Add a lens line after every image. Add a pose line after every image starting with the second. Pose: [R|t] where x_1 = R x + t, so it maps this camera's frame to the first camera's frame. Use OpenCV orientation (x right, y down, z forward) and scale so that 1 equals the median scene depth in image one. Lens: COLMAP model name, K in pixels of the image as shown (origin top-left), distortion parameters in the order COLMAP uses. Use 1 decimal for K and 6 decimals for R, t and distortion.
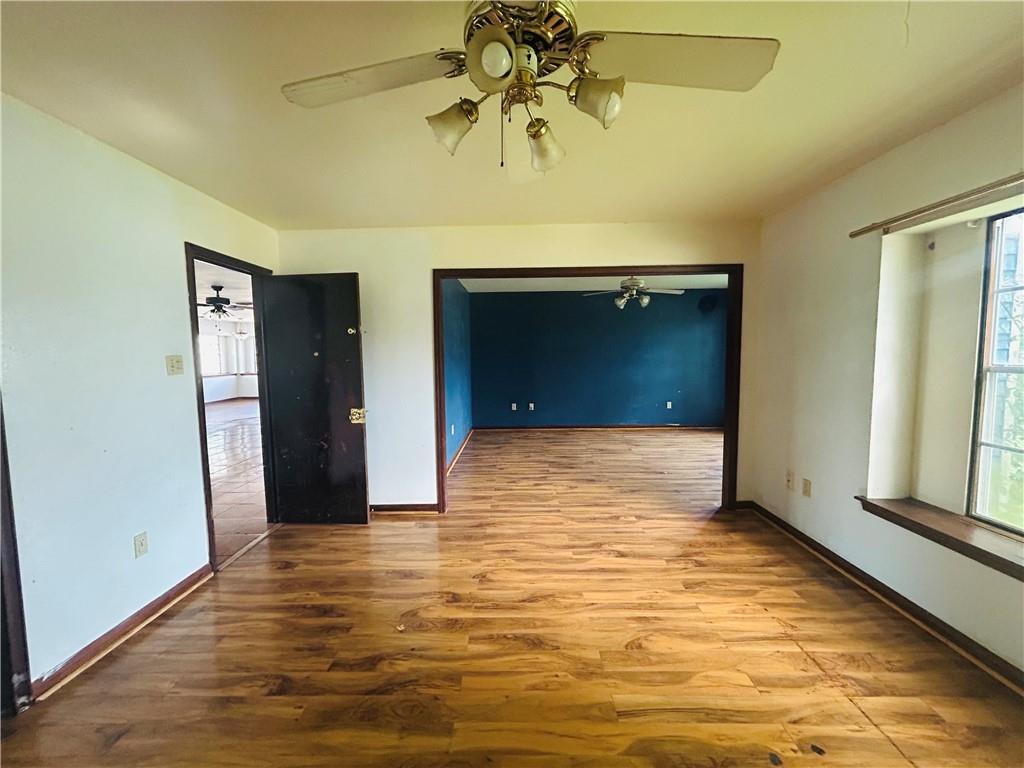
lens RADIAL K [[414.7, 0, 512.8], [0, 414.7, 383.8], [0, 0, 1]] dist [-0.001782, 0.001279]
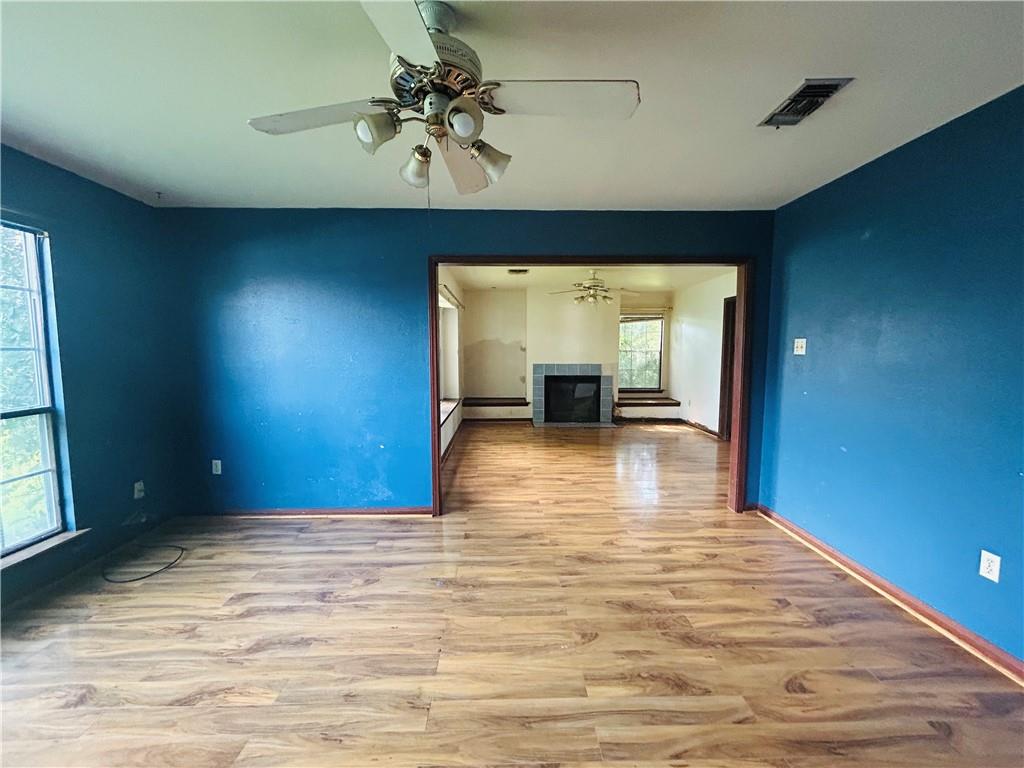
lens RADIAL K [[414.7, 0, 512.3], [0, 414.7, 382.9], [0, 0, 1]] dist [-0.001782, 0.001279]
pose [[-0.999151, 0.020009, -0.036020, 0.528865], [0.013962, 0.986869, 0.160919, -0.203549], [0.038767, 0.160280, -0.986310, 2.656629]]
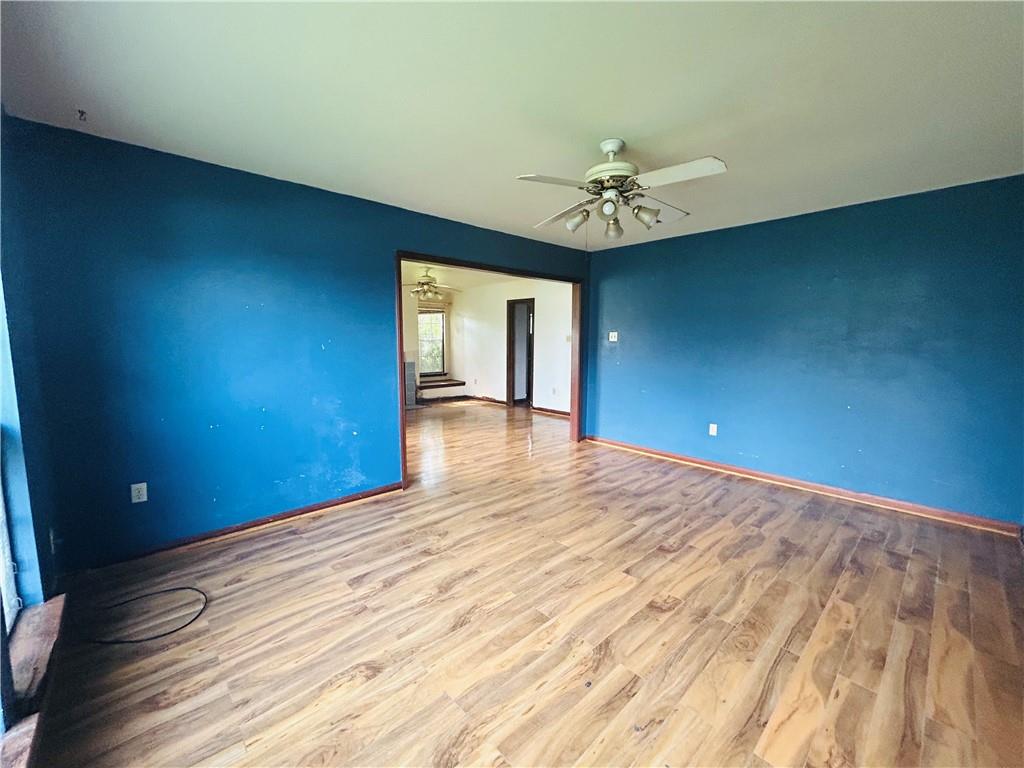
lens RADIAL K [[414.7, 0, 509.9], [0, 414.7, 382.6], [0, 0, 1]] dist [-0.001782, 0.001279]
pose [[-0.722694, 0.086138, -0.685780, 1.419227], [-0.046093, 0.983988, 0.172169, -0.209284], [0.689630, 0.156035, -0.707152, 2.631645]]
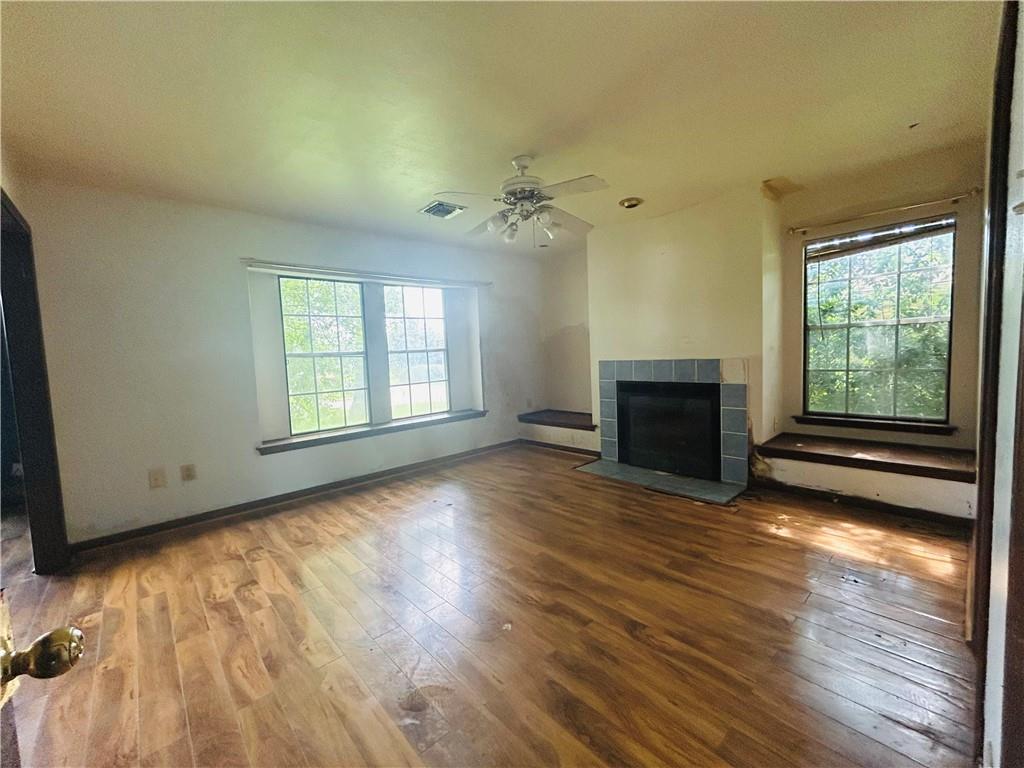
lens RADIAL K [[414.7, 0, 511.4], [0, 414.7, 380.4], [0, 0, 1]] dist [-0.001782, 0.001279]
pose [[-0.682479, 0.001813, 0.730903, -0.731858], [0.112333, 0.988376, 0.102439, -0.002603], [-0.722222, 0.152017, -0.674749, 1.210297]]
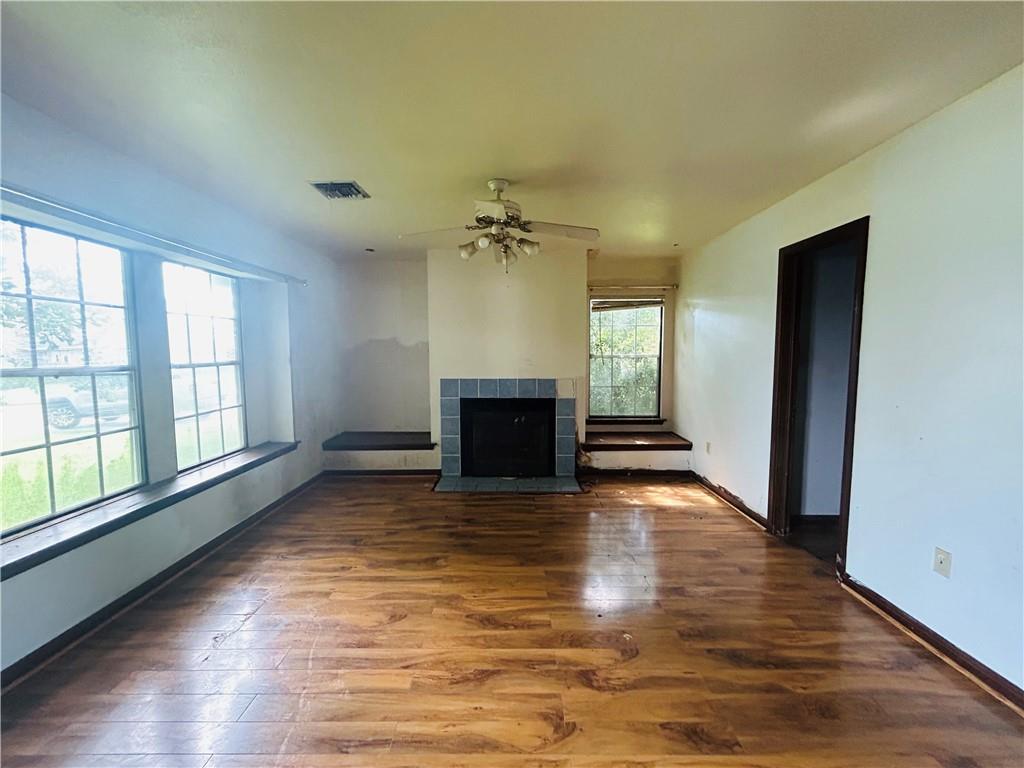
lens RADIAL K [[414.7, 0, 511.3], [0, 414.7, 382.7], [0, 0, 1]] dist [-0.001782, 0.001279]
pose [[-0.999749, 0.022224, -0.002770, -0.013700], [0.021559, 0.988502, 0.149664, -0.102875], [0.006064, 0.149566, -0.988733, 1.489924]]
